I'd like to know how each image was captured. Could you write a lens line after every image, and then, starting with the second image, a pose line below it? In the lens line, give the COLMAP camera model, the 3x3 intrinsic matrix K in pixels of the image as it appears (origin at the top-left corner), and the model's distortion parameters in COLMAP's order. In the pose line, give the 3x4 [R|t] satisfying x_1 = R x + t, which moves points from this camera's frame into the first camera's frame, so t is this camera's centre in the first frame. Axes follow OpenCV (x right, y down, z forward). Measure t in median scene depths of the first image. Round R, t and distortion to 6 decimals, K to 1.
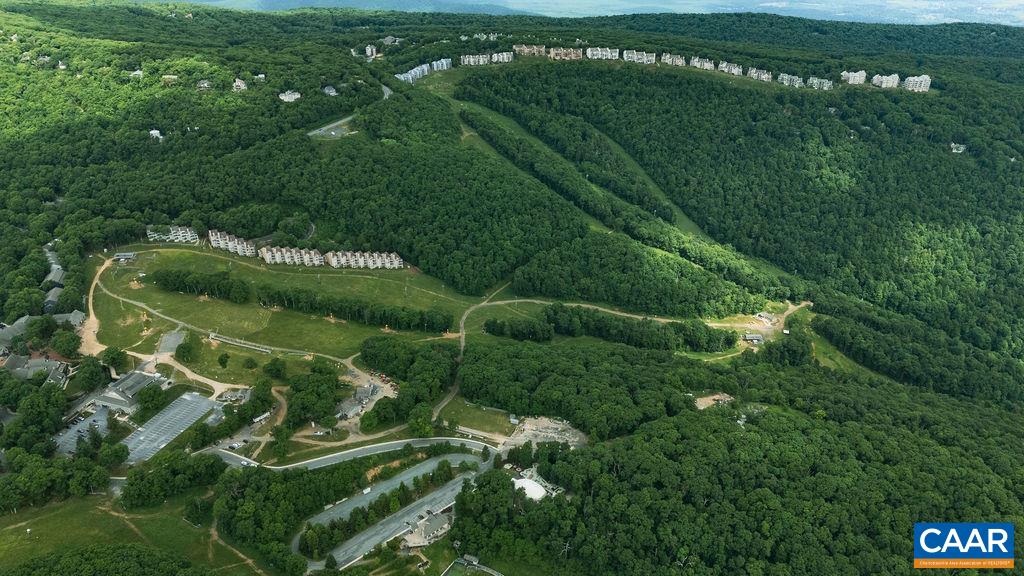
lens RADIAL K [[755.7, 0, 513.2], [0, 755.7, 285.2], [0, 0, 1]] dist [0.112251, -0.117119]
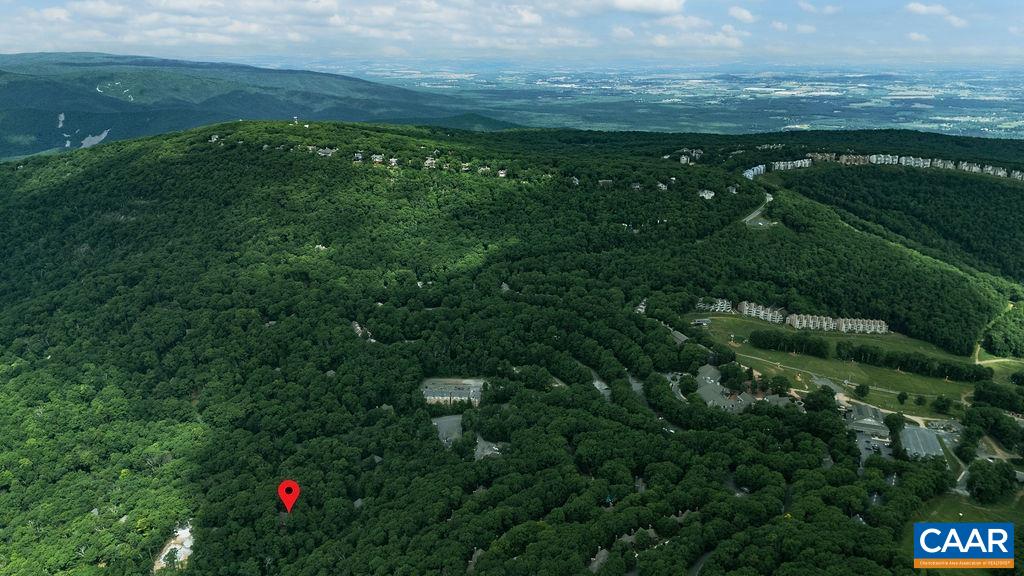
lens RADIAL K [[755.7, 0, 513.2], [0, 755.7, 285.2], [0, 0, 1]] dist [0.112251, -0.117119]
pose [[0.999046, -0.013326, 0.041591, -0.506823], [0.019450, 0.988419, -0.150498, 0.046379], [-0.039104, 0.151163, 0.987735, -0.089308]]
